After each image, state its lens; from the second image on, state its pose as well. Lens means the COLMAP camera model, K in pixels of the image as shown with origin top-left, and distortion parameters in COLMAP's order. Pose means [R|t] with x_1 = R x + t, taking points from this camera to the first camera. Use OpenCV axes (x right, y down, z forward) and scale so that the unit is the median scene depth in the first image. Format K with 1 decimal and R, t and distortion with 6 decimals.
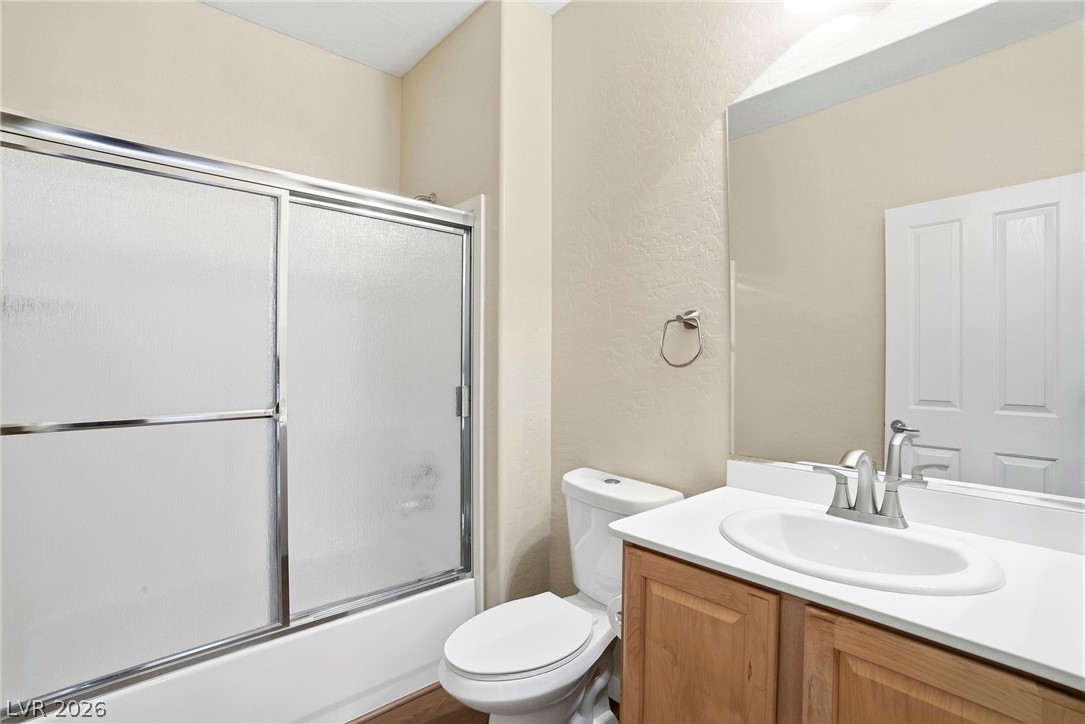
lens RADIAL K [[502.6, 0, 540.8], [0, 502.6, 362.7], [0, 0, 1]] dist [-0.005665, -0.000393]
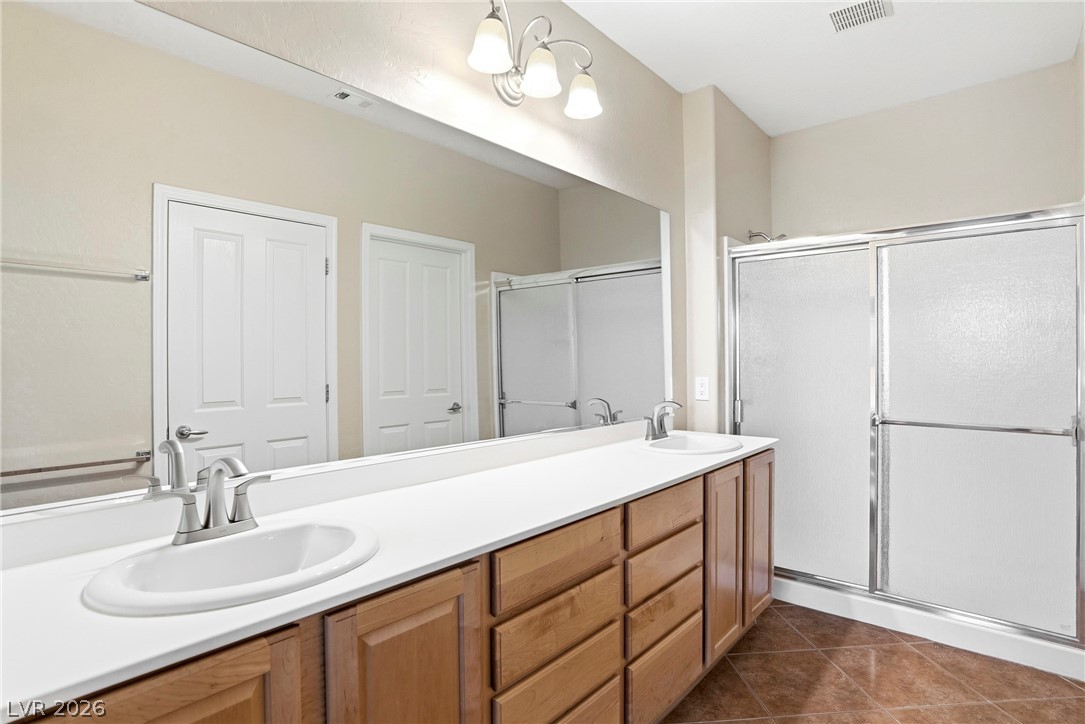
lens RADIAL K [[502.6, 0, 539.1], [0, 502.6, 360.0], [0, 0, 1]] dist [-0.005665, -0.000393]
pose [[-0.123809, 0.007045, 0.992281, -0.335555], [0.022059, 0.999747, -0.004346, 0.010417], [-0.992061, 0.021350, -0.123933, 0.515195]]
